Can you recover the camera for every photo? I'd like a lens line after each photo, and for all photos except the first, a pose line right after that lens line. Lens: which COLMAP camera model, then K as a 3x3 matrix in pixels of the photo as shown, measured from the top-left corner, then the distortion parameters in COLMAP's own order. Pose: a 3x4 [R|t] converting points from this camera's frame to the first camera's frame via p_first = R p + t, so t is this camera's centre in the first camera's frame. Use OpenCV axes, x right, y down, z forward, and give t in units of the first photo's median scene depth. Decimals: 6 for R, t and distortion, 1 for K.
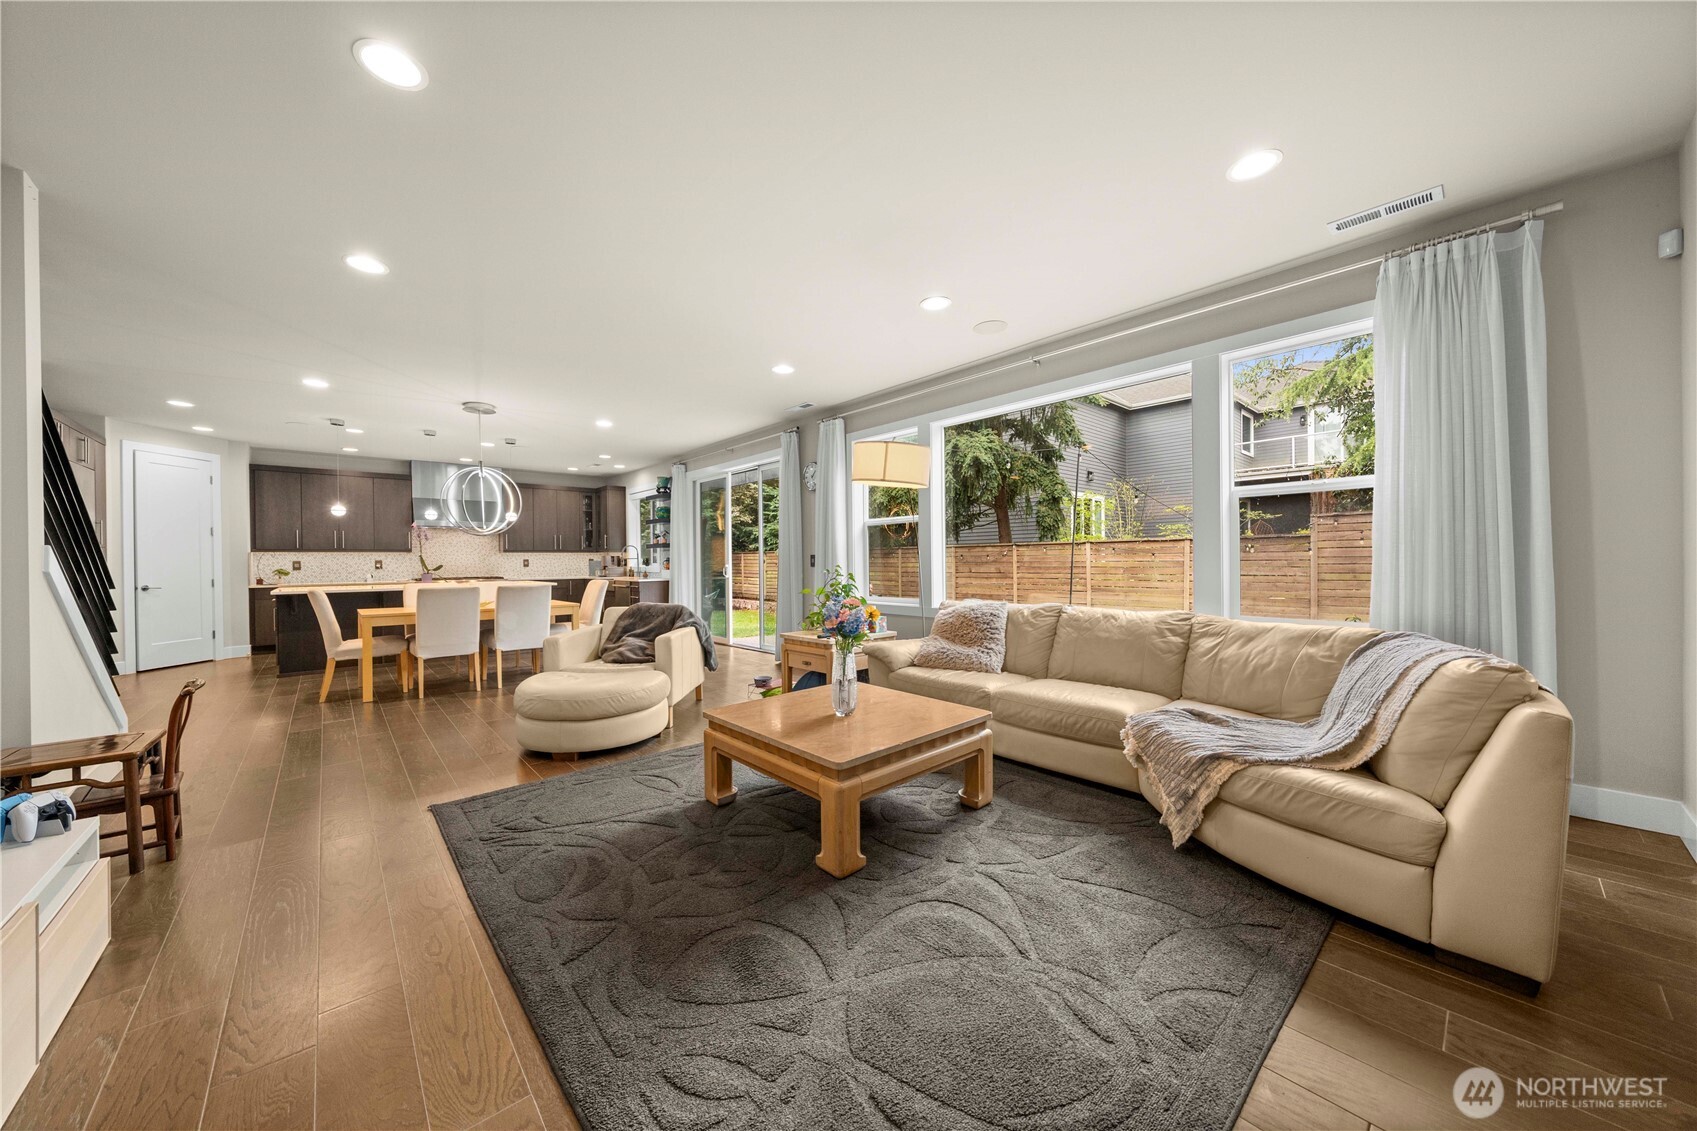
lens RADIAL K [[599.3, 0, 852.9], [0, 599.3, 564.8], [0, 0, 1]] dist [-0.003793, -0.000001]
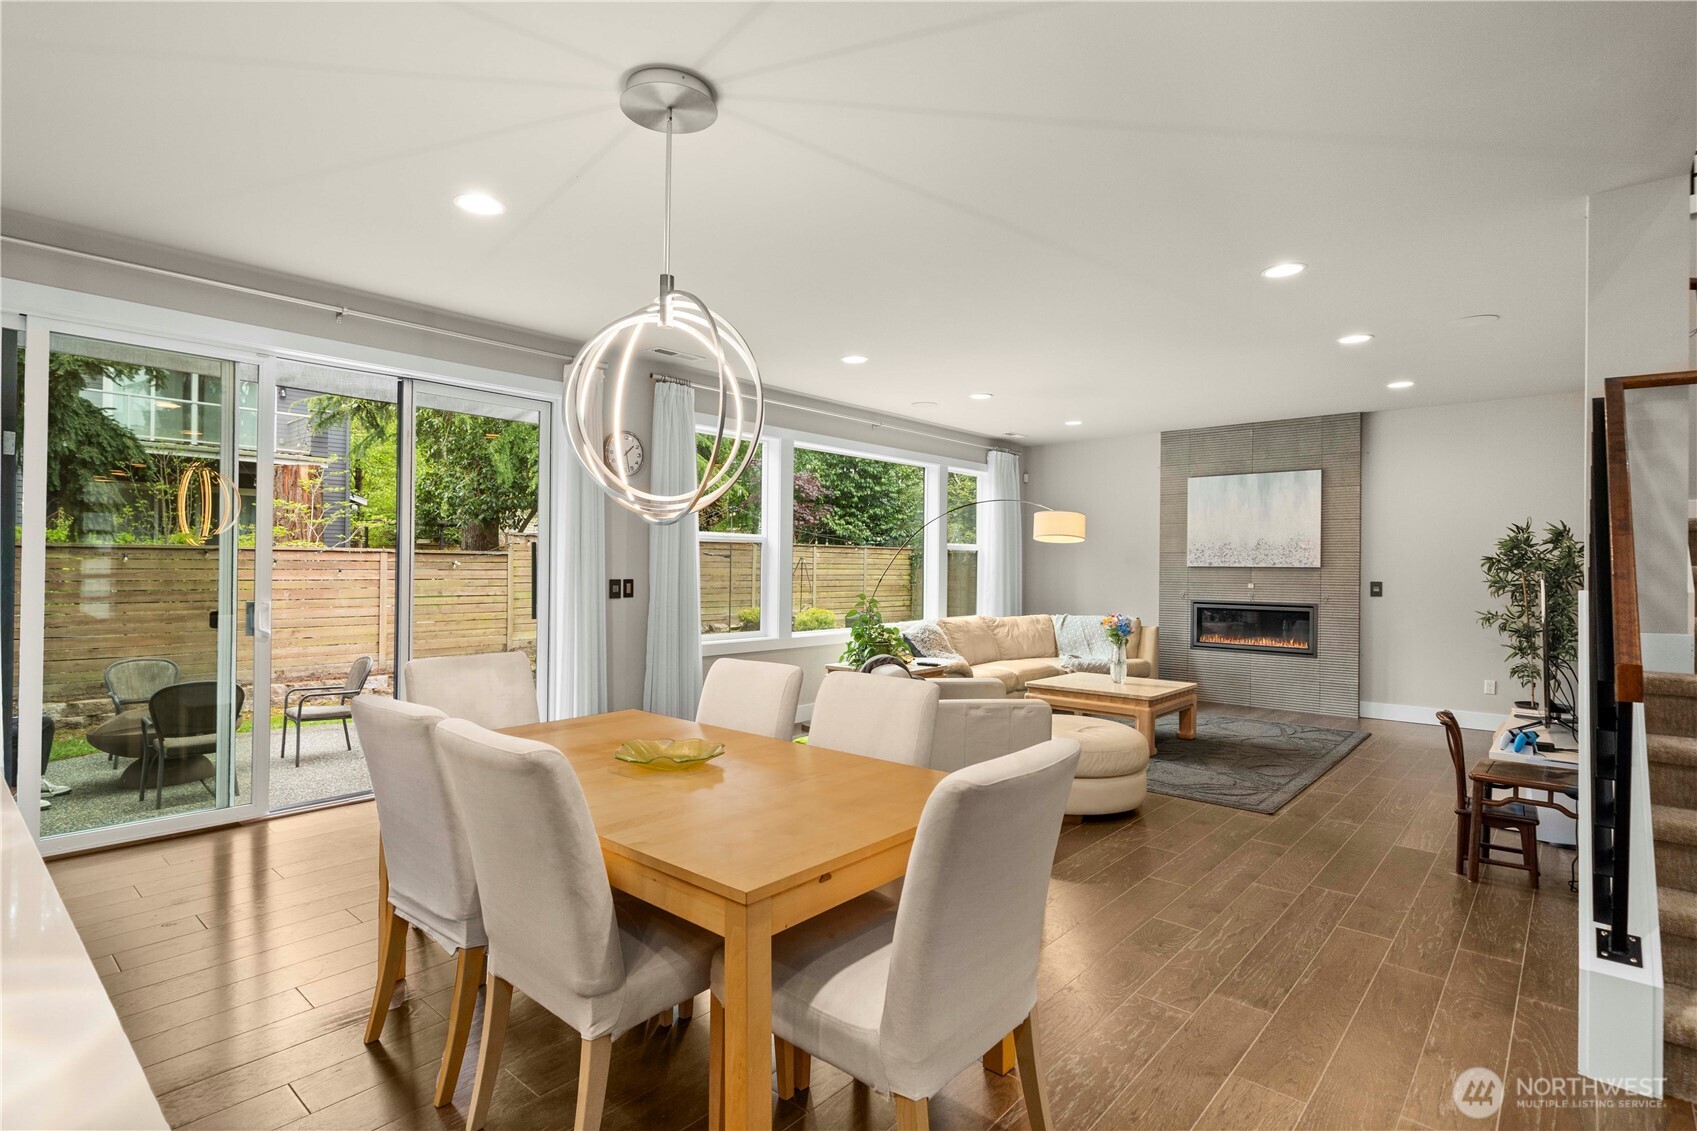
lens RADIAL K [[860.2, 0, 835.7], [0, 860.2, 564.6], [0, 0, 1]] dist [0.003268, 0.001877]
pose [[-0.129994, 0.011176, 0.991452, -1.489078], [-0.001128, 0.999934, -0.011420, -0.033211], [-0.991514, -0.002603, -0.129972, 1.361412]]
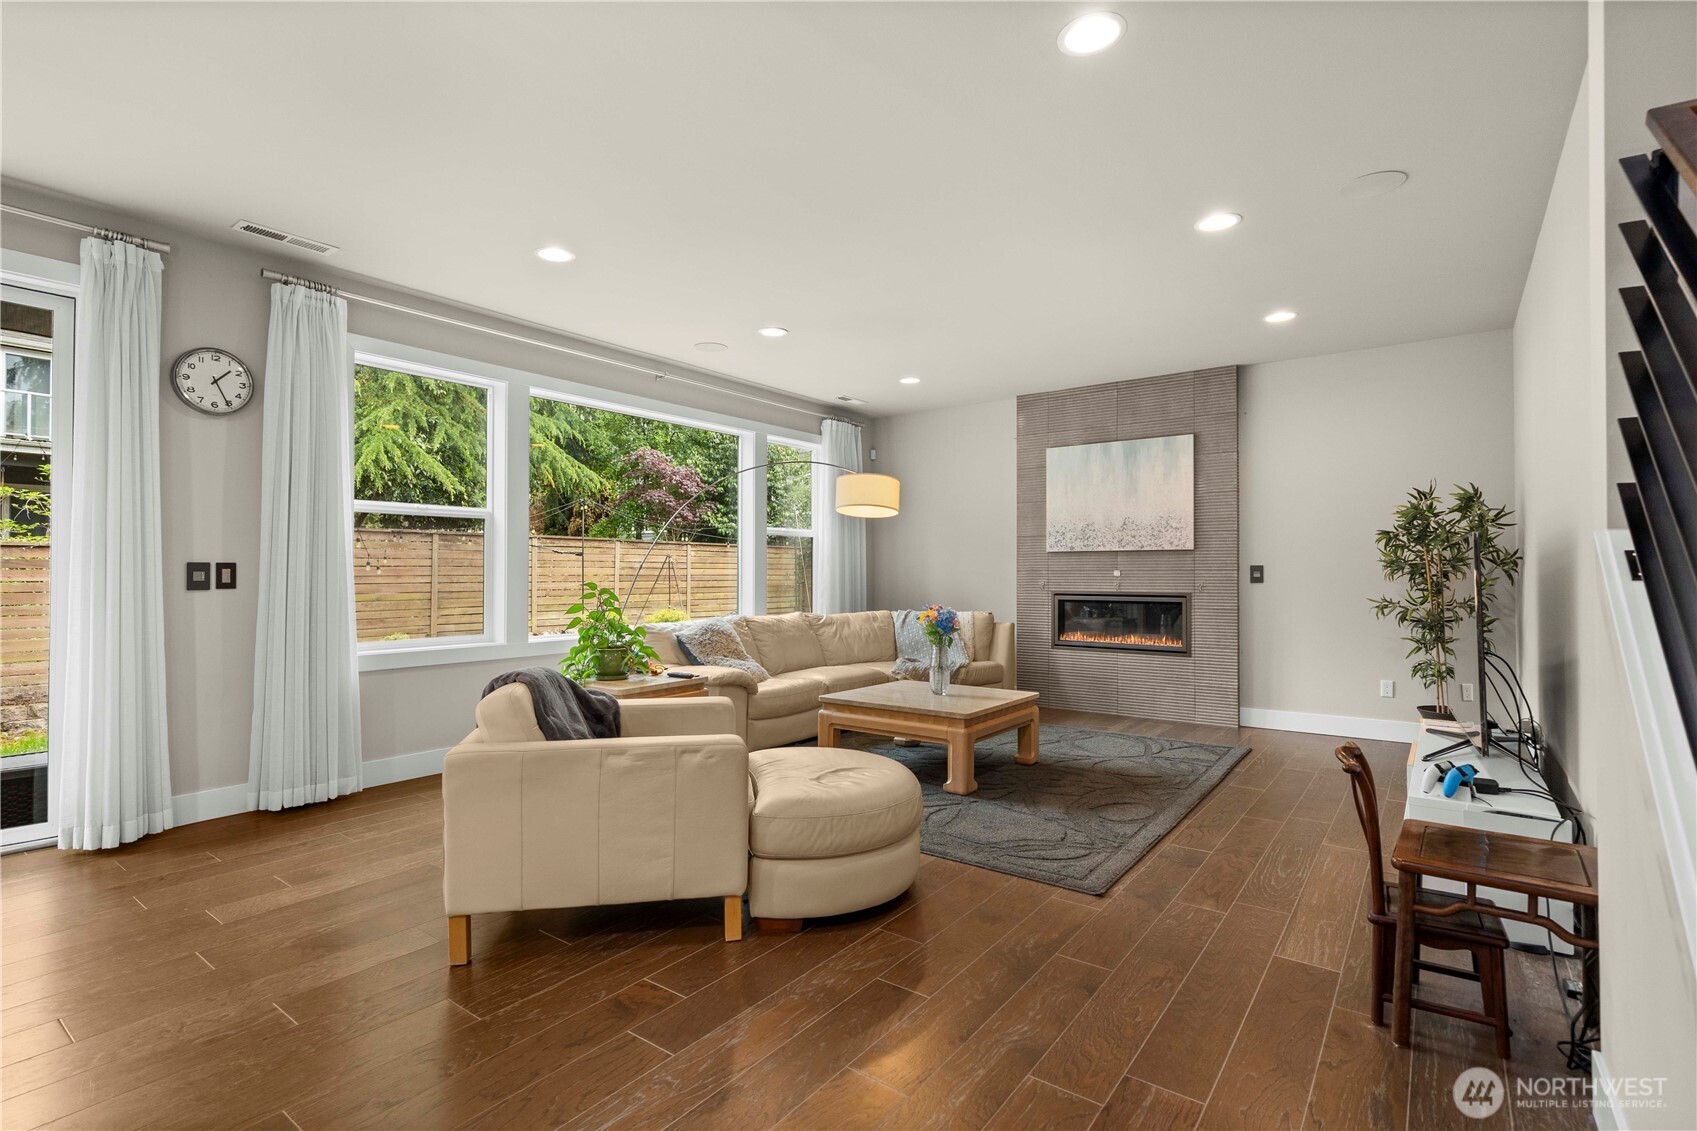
lens RADIAL K [[819.2, 0, 838.2], [0, 819.2, 566.1], [0, 0, 1]] dist [0.002784, 0.000183]
pose [[-0.207385, 0.019364, 0.978068, -1.114493], [0.008935, 0.999800, -0.017900, 0.000961], [-0.978219, 0.005027, -0.207516, 1.031750]]
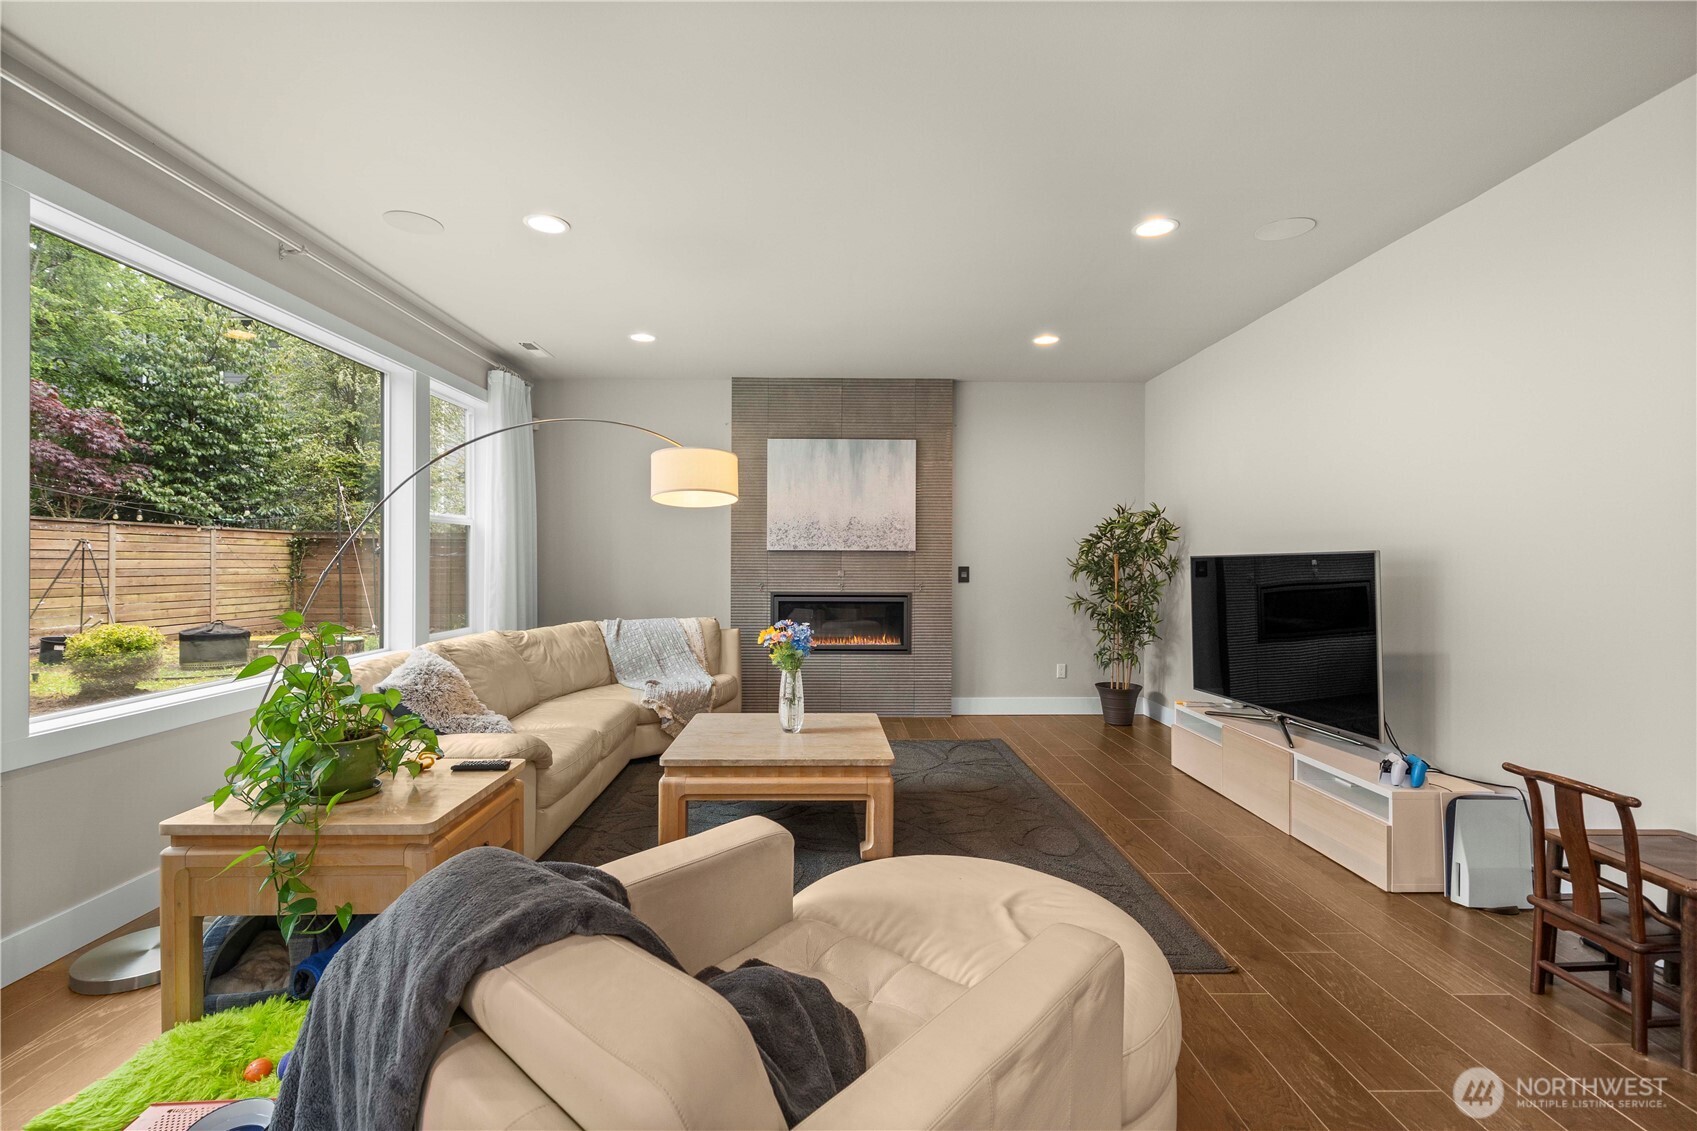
lens RADIAL K [[755.8, 0, 846.7], [0, 755.8, 560.5], [0, 0, 1]] dist [-0.002442, 0.001071]
pose [[-0.769572, 0.009171, 0.638494, -0.608561], [0.008397, 0.999956, -0.004242, -0.026787], [-0.638505, 0.002097, -0.769615, 1.269342]]
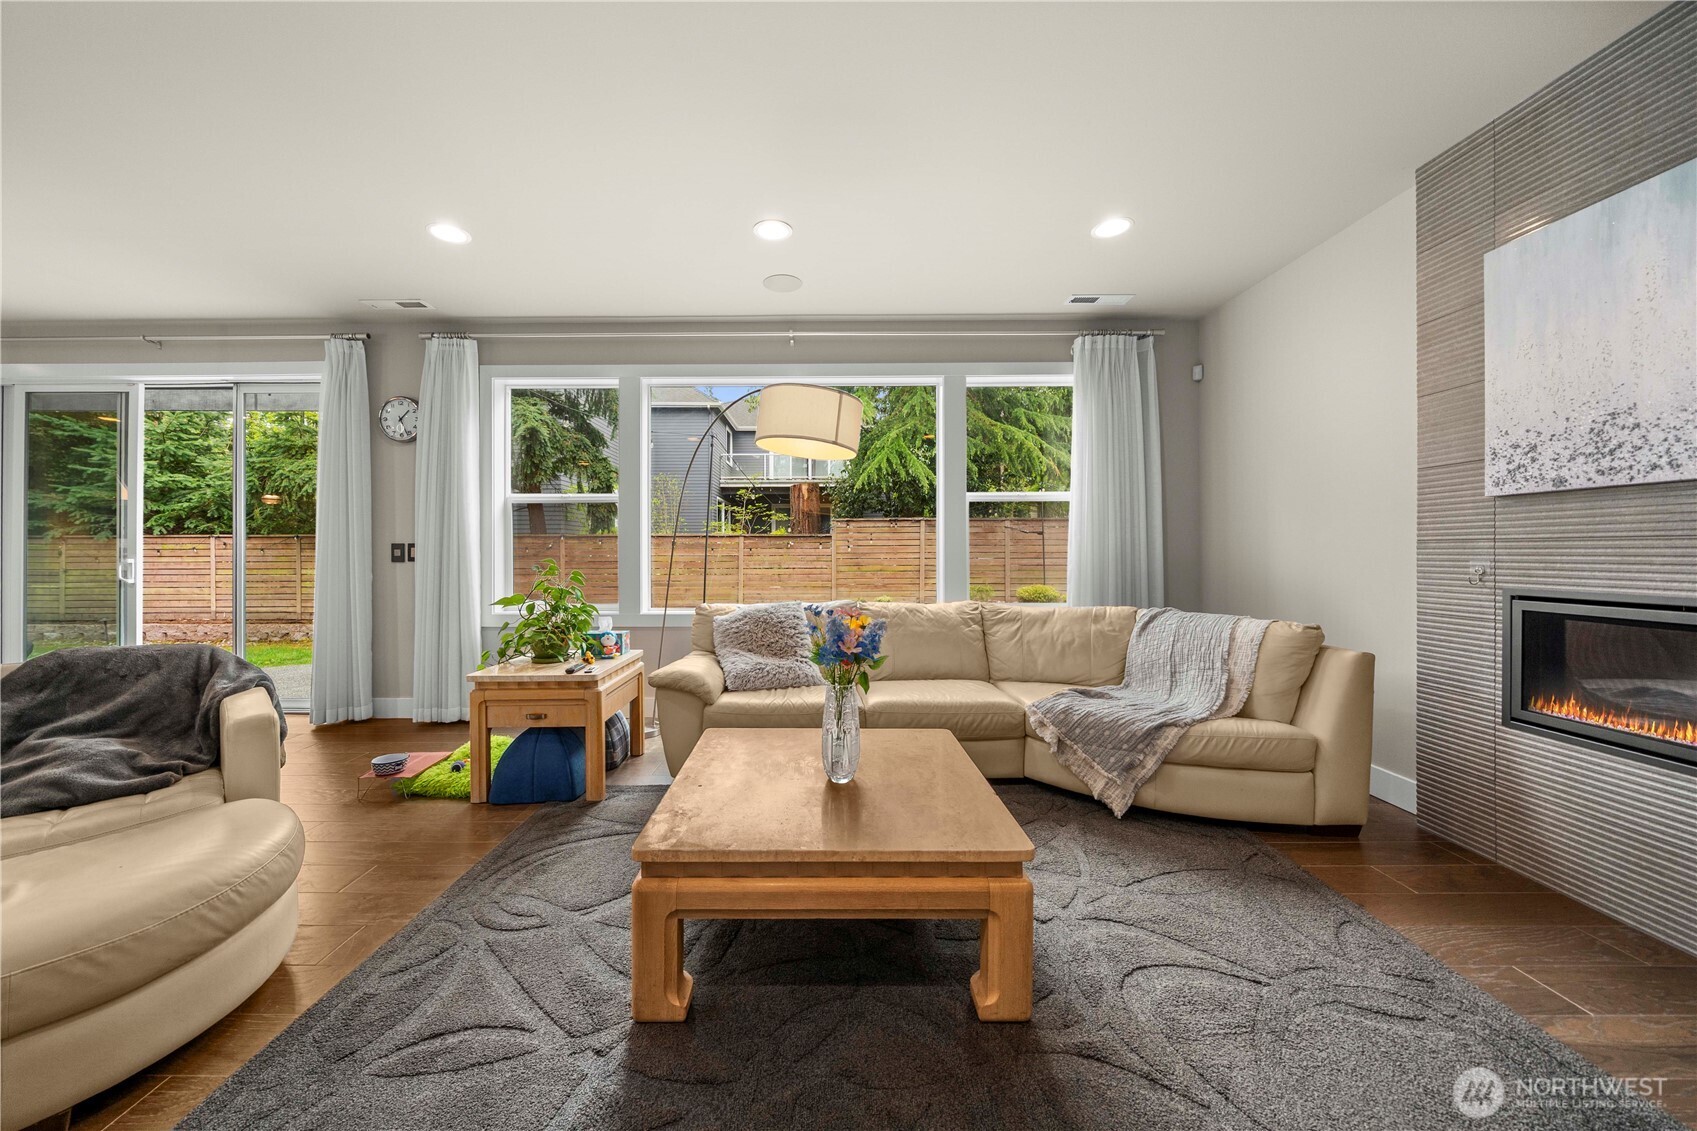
lens RADIAL K [[599.3, 0, 825.9], [0, 599.3, 552.4], [0, 0, 1]] dist [-0.003793, -0.000001]
pose [[0.666191, 0.008621, 0.745731, -0.350785], [-0.000234, 0.999936, -0.011351, 0.000219], [-0.745781, 0.007388, 0.666150, 0.365265]]
